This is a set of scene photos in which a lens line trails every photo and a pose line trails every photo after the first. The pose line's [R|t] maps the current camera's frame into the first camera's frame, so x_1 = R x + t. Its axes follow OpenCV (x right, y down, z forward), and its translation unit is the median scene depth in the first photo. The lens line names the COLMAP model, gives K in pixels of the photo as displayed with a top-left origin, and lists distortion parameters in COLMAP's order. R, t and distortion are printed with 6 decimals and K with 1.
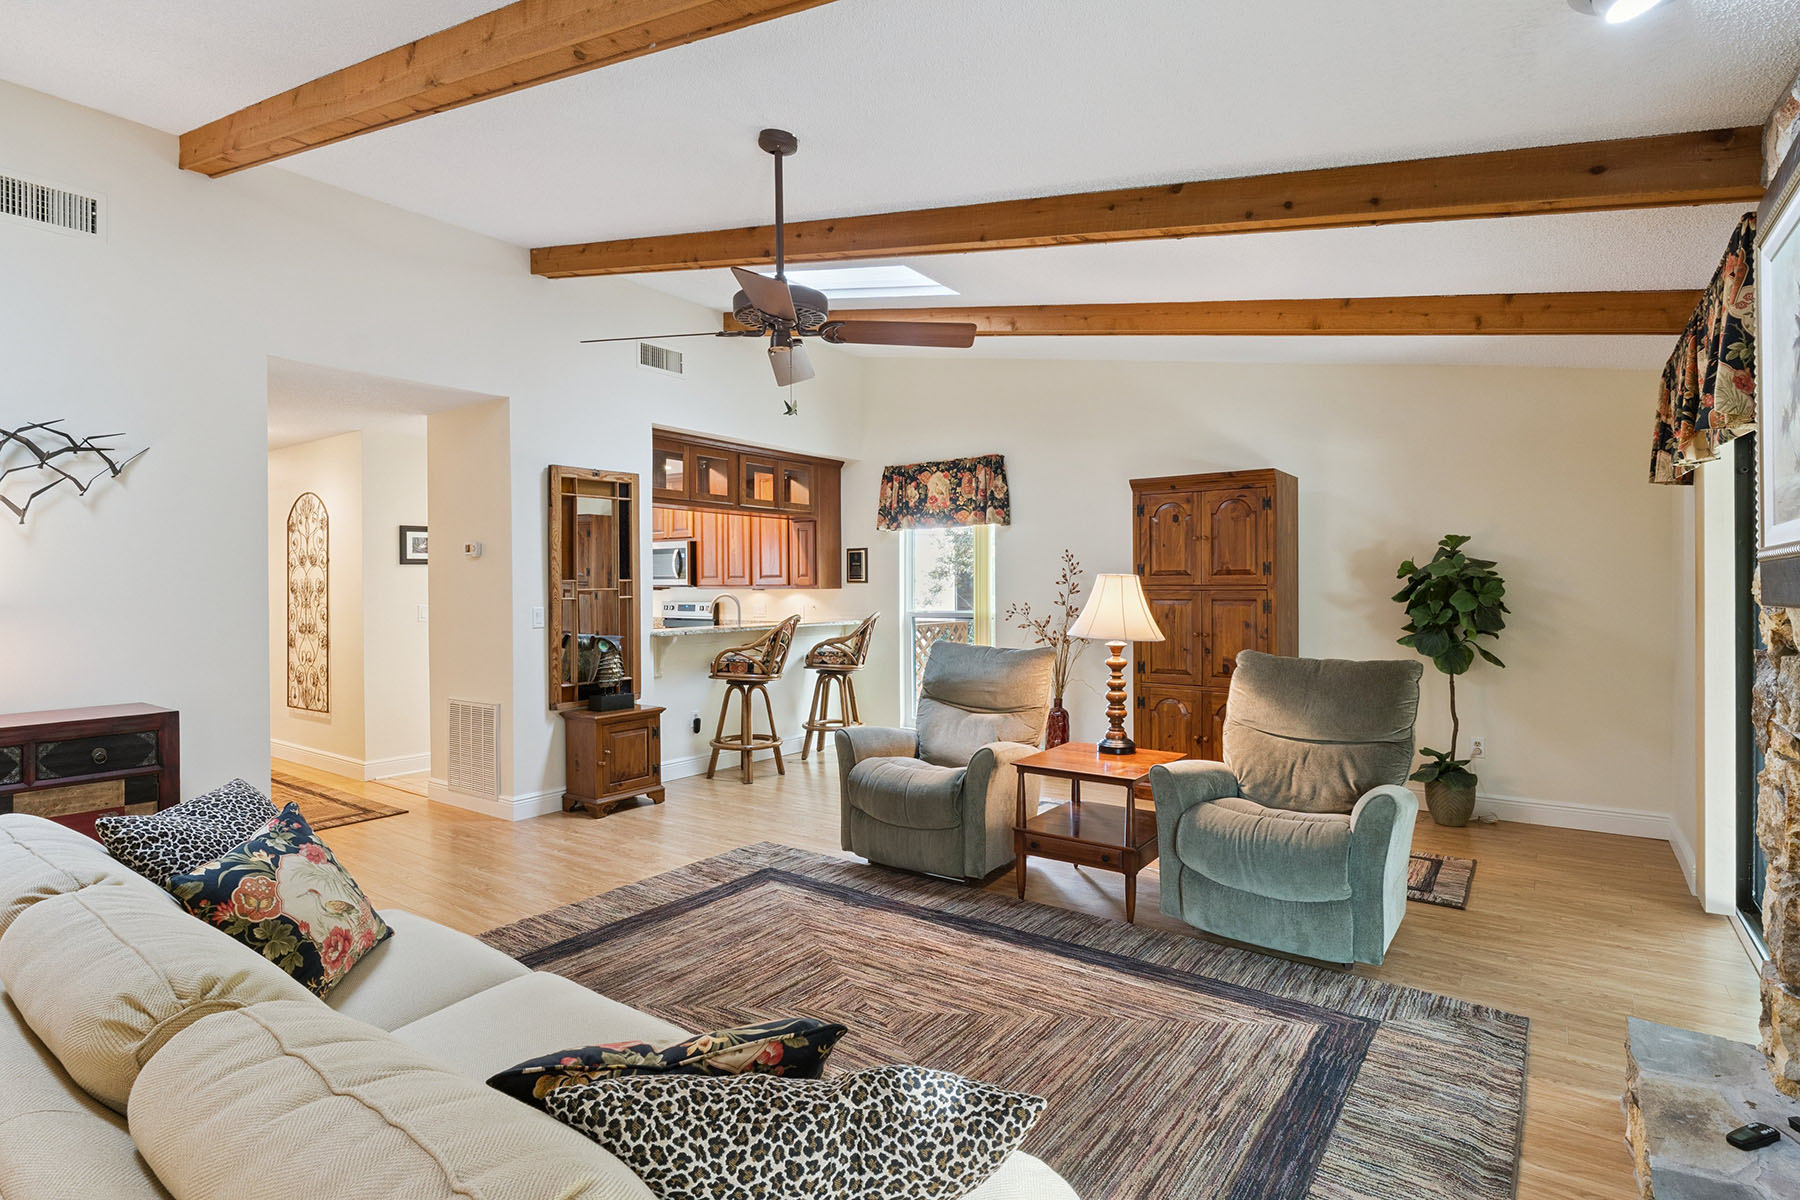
lens RADIAL K [[903.3, 0, 902.4], [0, 903.3, 597.7], [0, 0, 1]] dist [-0.002407, -0.001423]
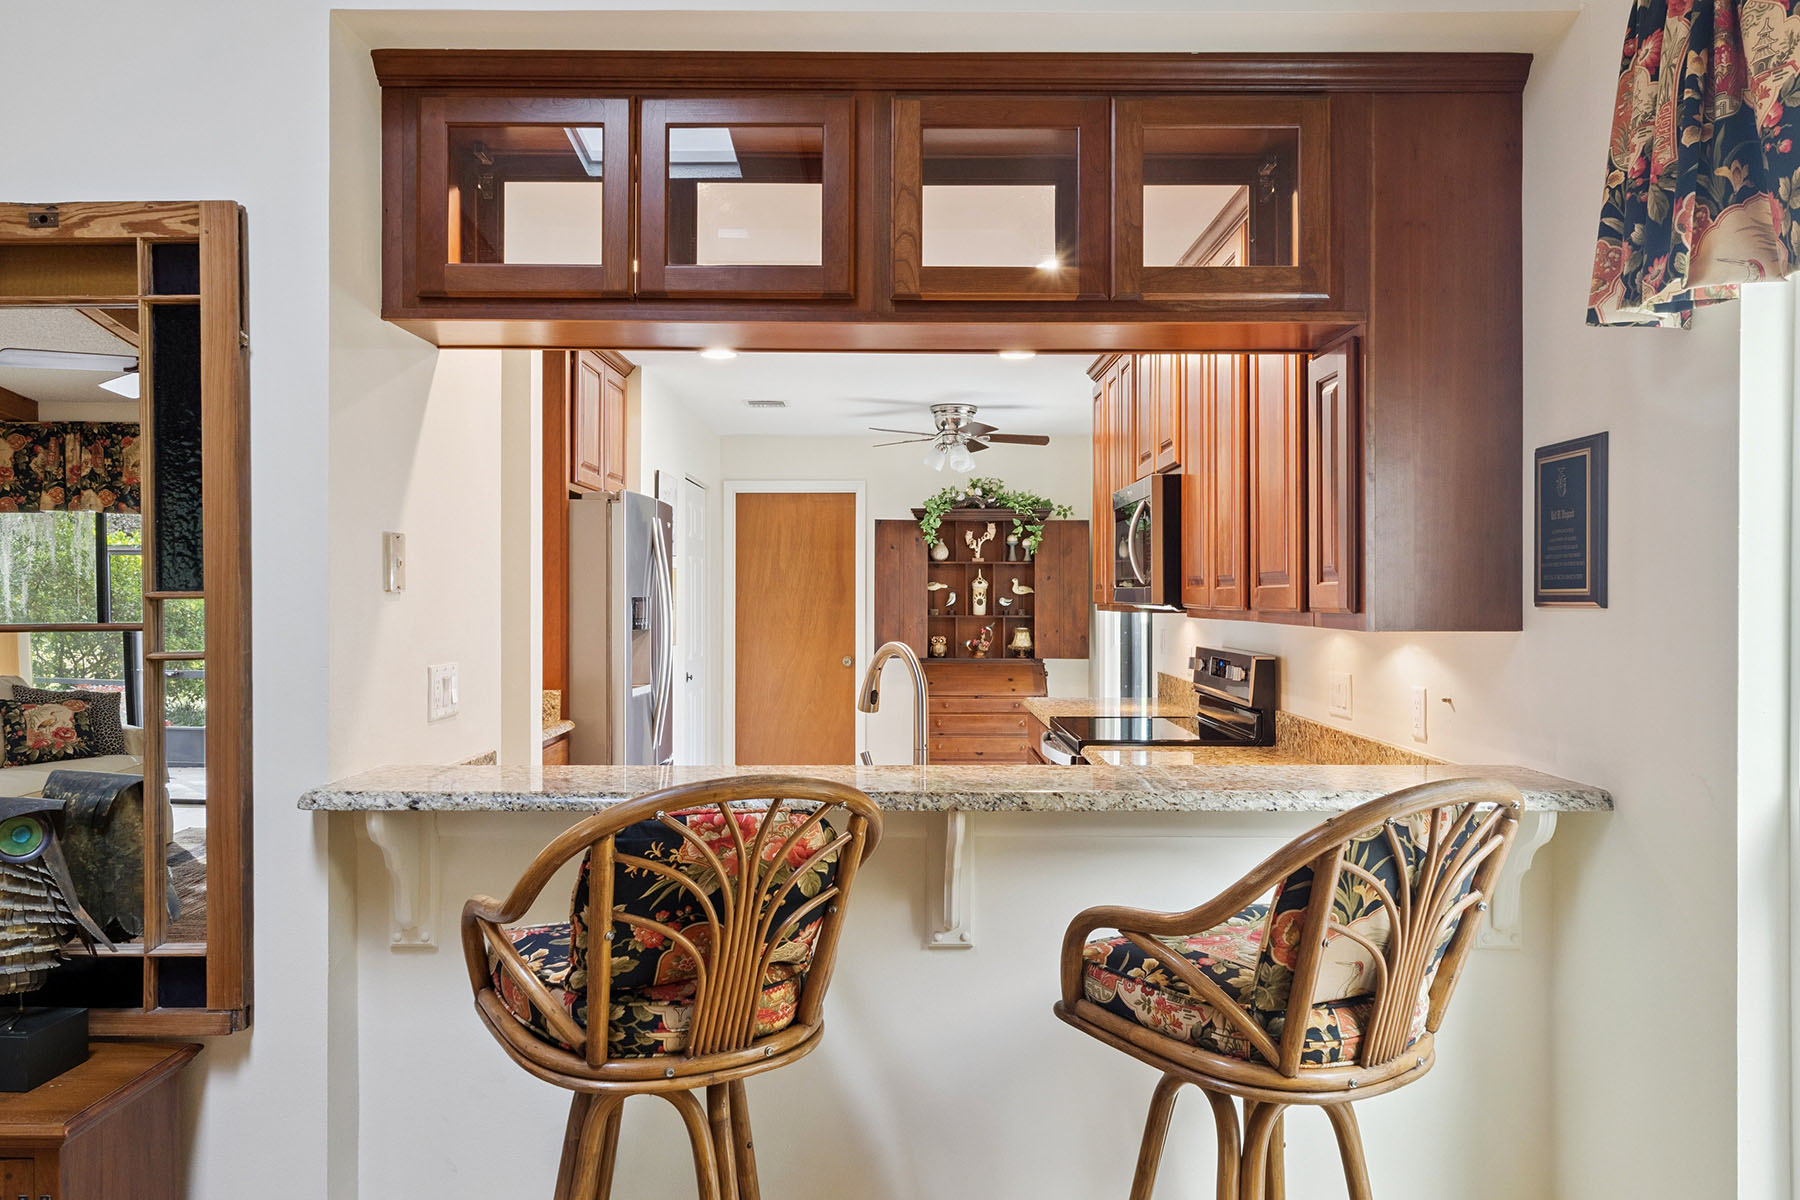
lens RADIAL K [[1228.1, 0, 897.2], [0, 1228.1, 600.7], [0, 0, 1]] dist [0.003960, -0.000289]
pose [[0.579355, 0.006915, -0.815046, 0.170872], [-0.015185, 0.999882, -0.002311, -0.027404], [0.814934, 0.013715, 0.579392, 1.312631]]
